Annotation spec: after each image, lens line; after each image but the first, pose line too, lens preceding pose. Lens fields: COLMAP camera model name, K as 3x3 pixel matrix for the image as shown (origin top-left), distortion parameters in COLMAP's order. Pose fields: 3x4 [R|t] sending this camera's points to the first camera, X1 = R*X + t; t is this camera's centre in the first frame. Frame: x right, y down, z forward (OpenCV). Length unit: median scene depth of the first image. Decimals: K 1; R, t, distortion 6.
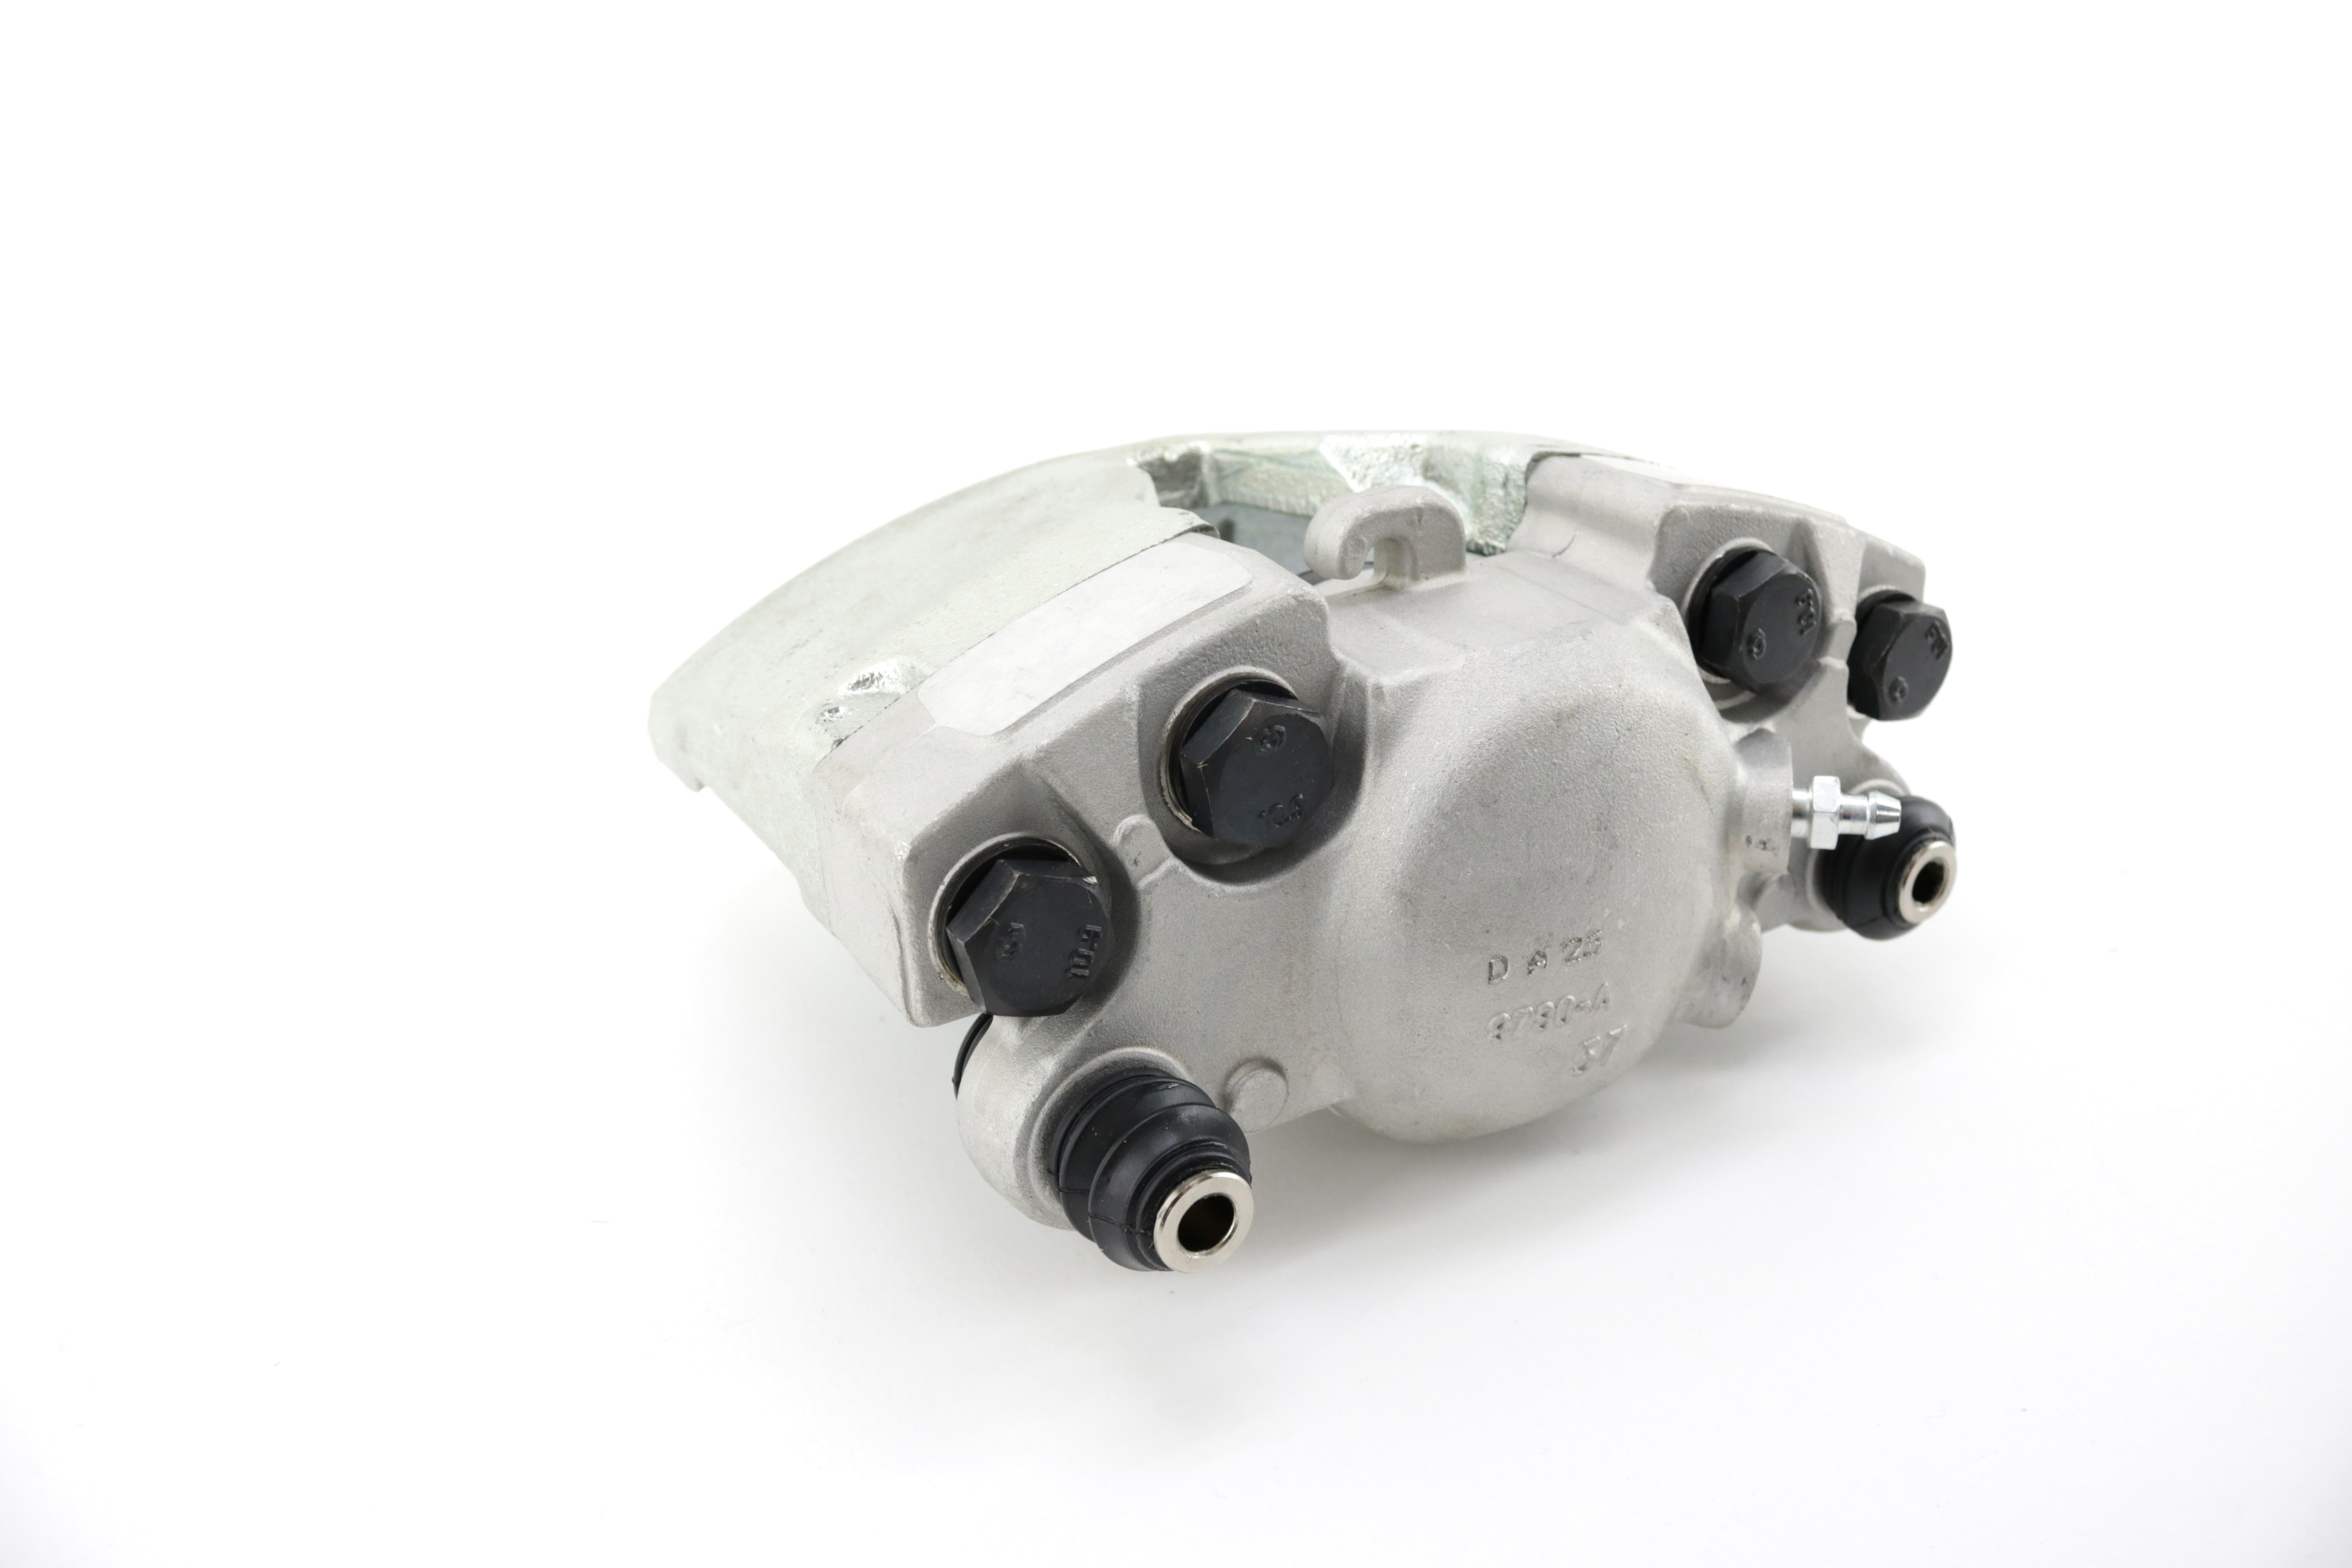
lens RADIAL K [[1987.9, 0, 1176.0], [0, 1987.9, 784.0], [0, 0, 1]] dist [-0.003010, 0.000027]
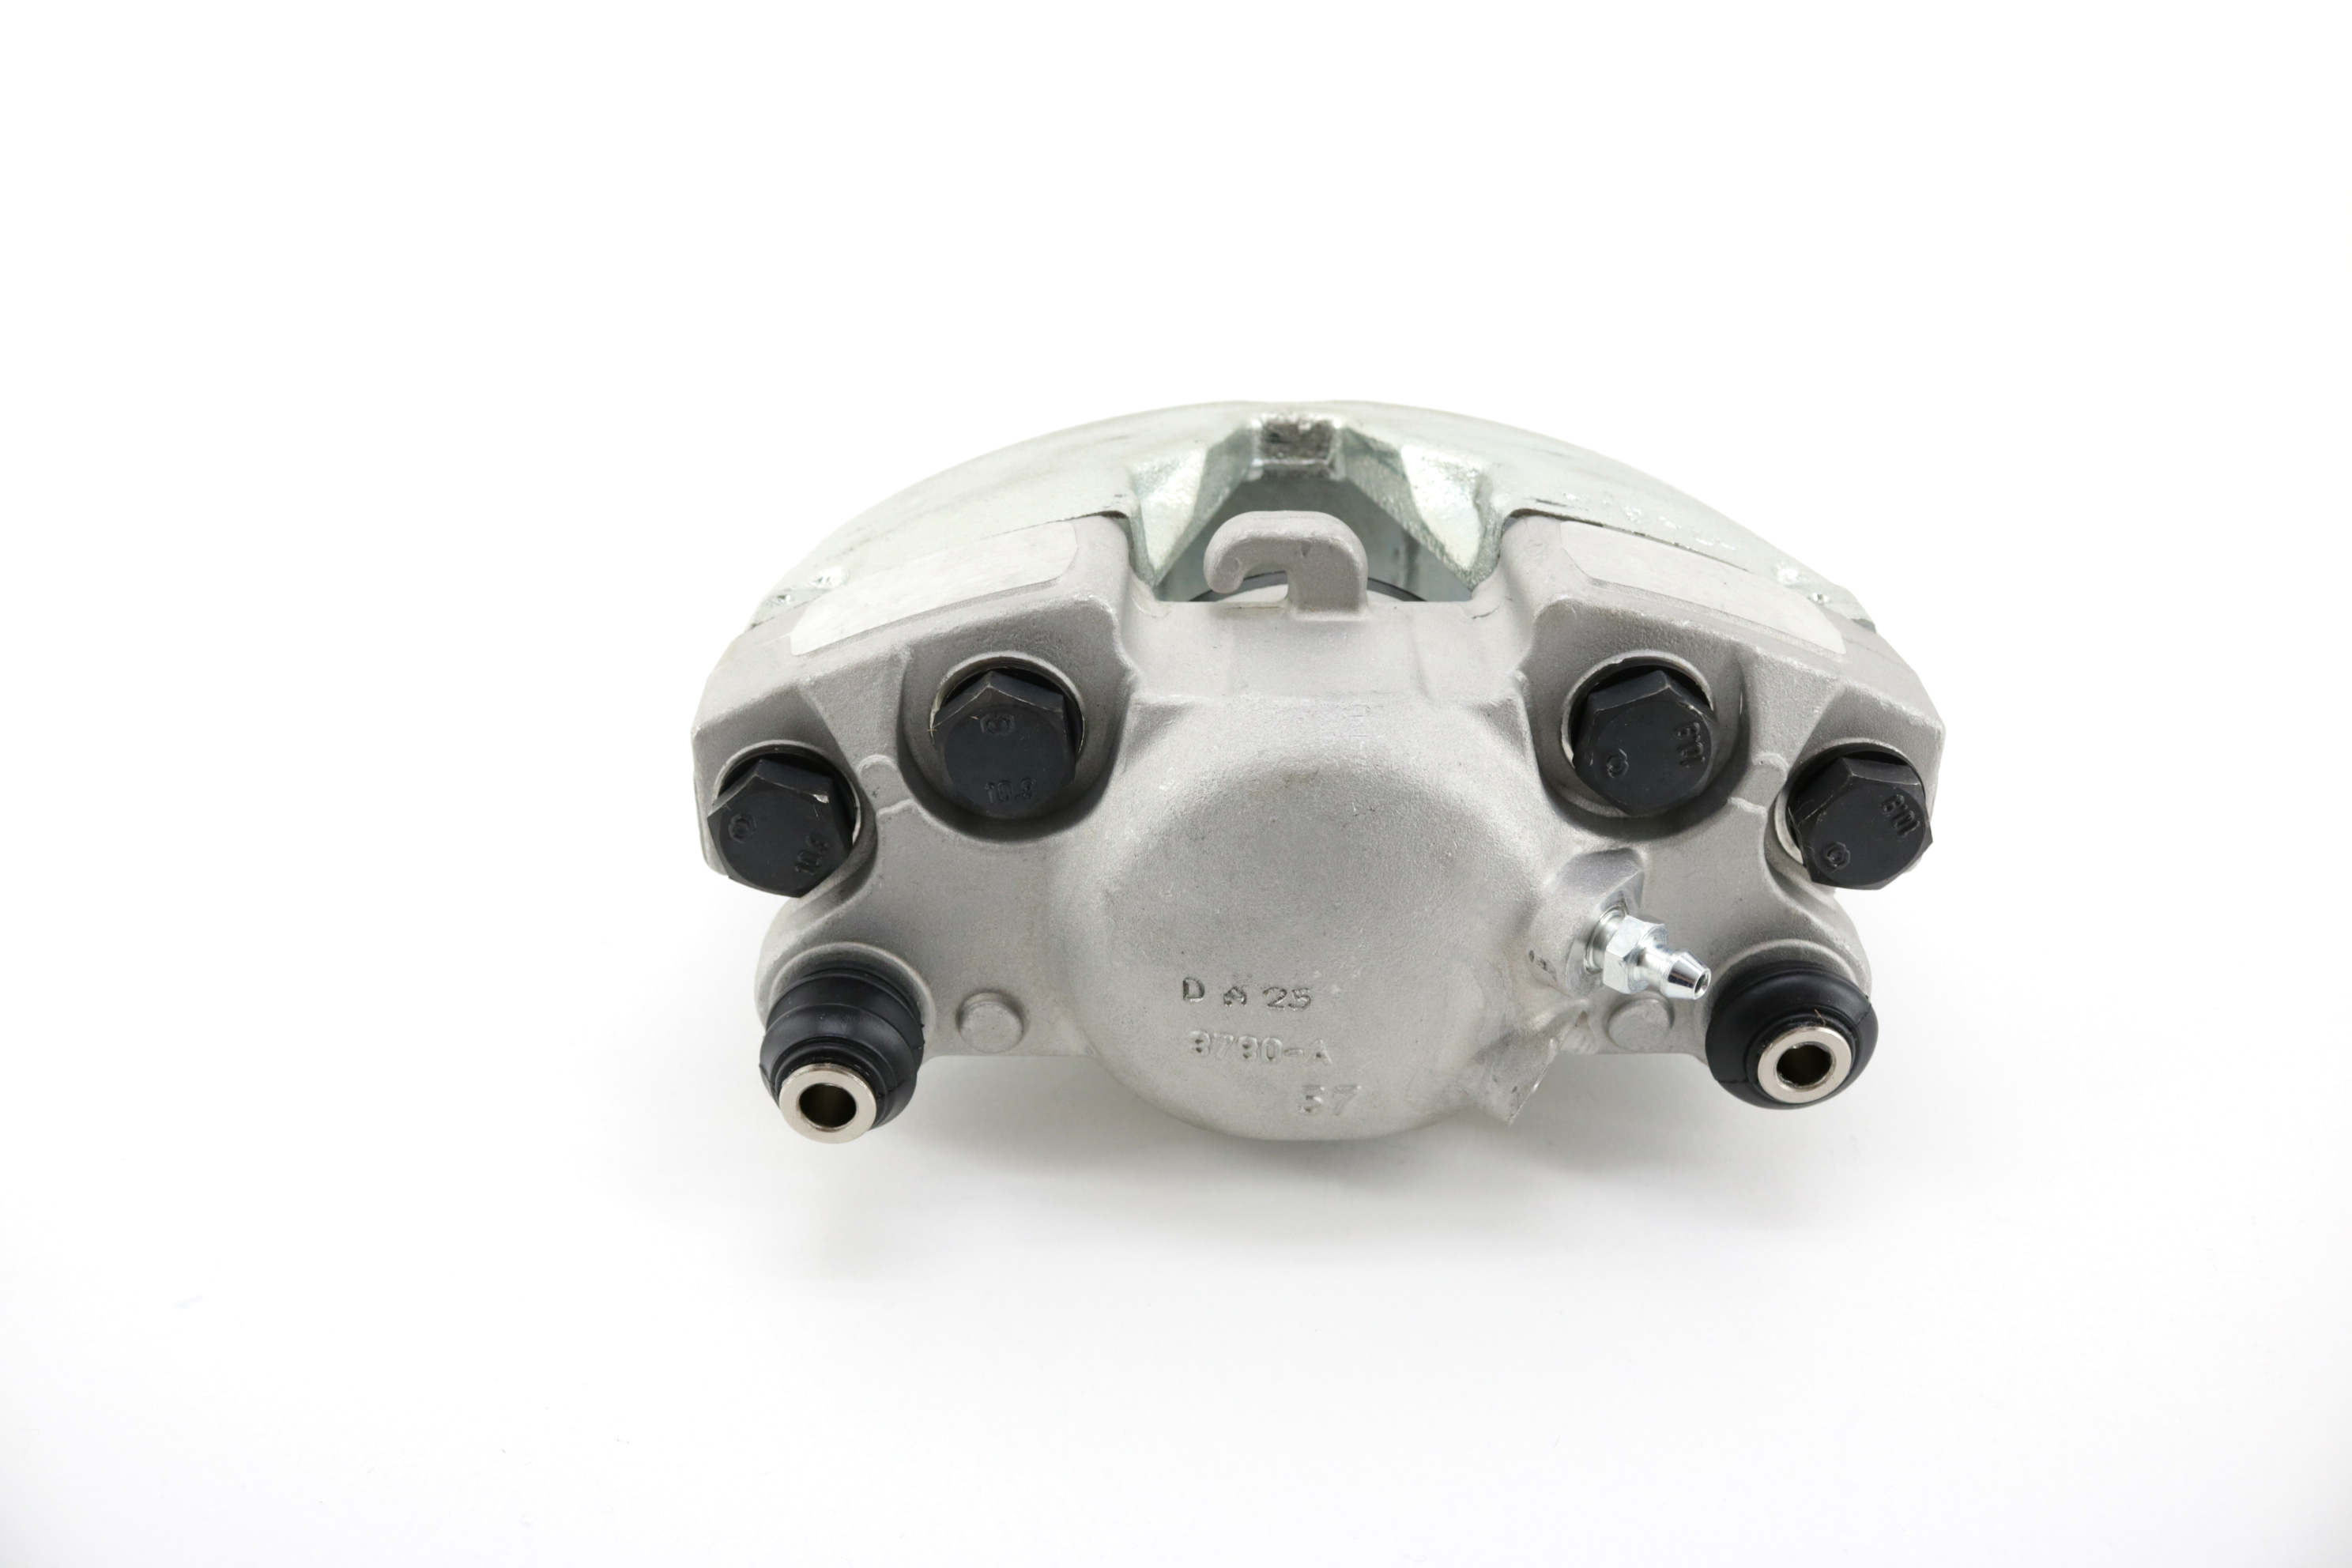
lens RADIAL K [[1987.9, 0, 1176.0], [0, 1987.9, 784.0], [0, 0, 1]] dist [-0.003010, 0.000027]
pose [[0.833087, 0.290409, -0.470774, 0.621455], [-0.233401, 0.956171, 0.176810, -0.196743], [0.501487, -0.037419, 0.864355, 0.084944]]
